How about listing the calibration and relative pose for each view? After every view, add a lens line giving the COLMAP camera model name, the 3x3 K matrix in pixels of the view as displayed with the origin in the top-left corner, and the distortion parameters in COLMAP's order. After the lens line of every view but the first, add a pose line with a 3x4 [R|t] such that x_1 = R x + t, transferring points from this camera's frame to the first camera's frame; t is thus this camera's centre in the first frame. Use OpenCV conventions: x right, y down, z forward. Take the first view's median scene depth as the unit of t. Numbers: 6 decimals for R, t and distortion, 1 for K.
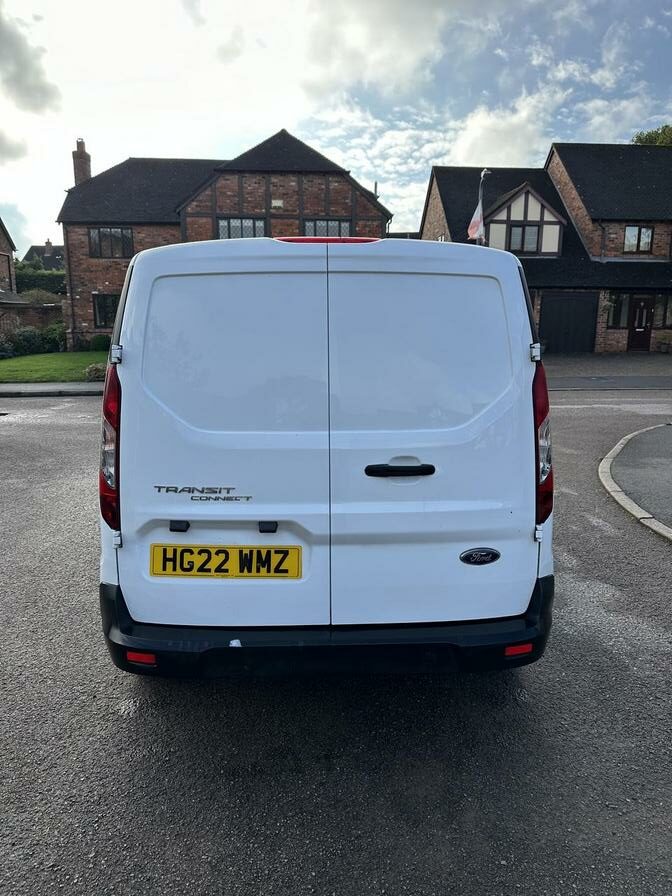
lens RADIAL K [[642.2, 0, 345.5], [0, 642.2, 448.1], [0, 0, 1]] dist [0.011884, -0.023112]
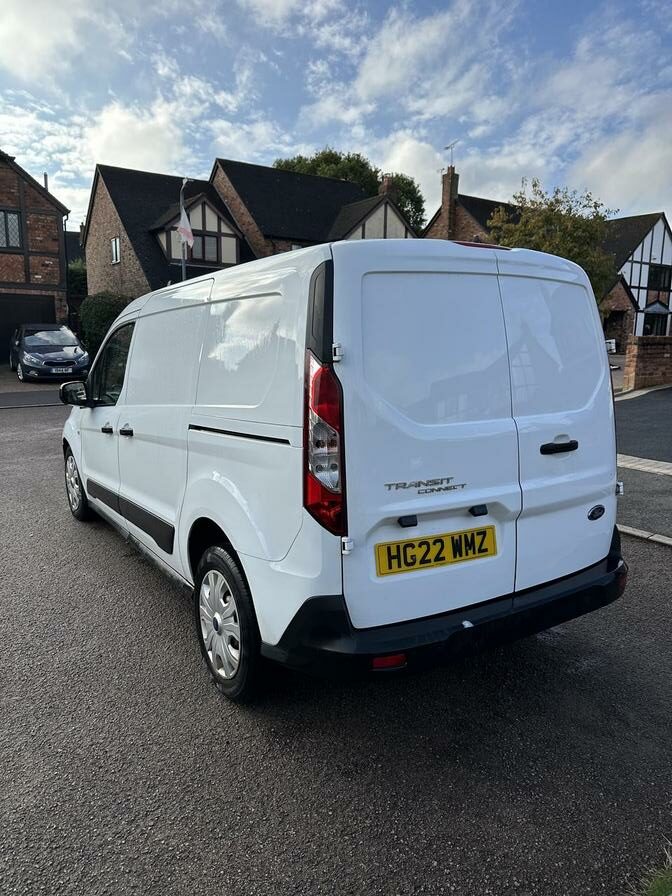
lens RADIAL K [[642.2, 0, 338.8], [0, 642.2, 455.5], [0, 0, 1]] dist [0.011884, -0.023112]
pose [[0.859397, -0.086472, 0.503944, -0.088935], [0.087398, 0.995934, 0.021848, -0.001250], [-0.503784, 0.025268, 0.863460, 0.019907]]
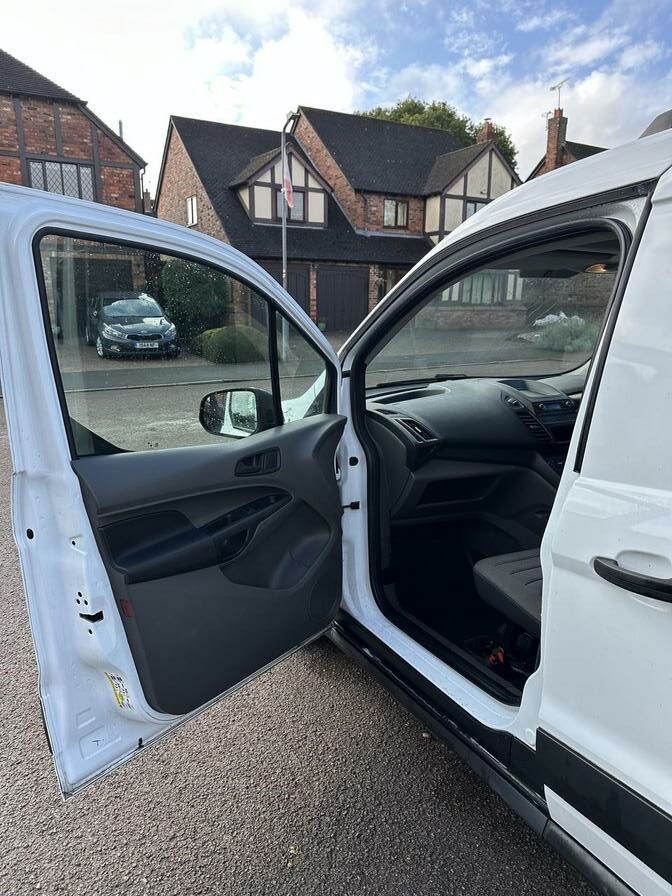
lens RADIAL K [[642.2, 0, 335.6], [0, 642.2, 450.6], [0, 0, 1]] dist [0.011884, -0.023112]
pose [[0.899332, -0.096976, 0.426377, -0.093939], [0.082946, 0.995227, 0.051402, -0.022909], [-0.429327, -0.010861, 0.903084, 0.156745]]
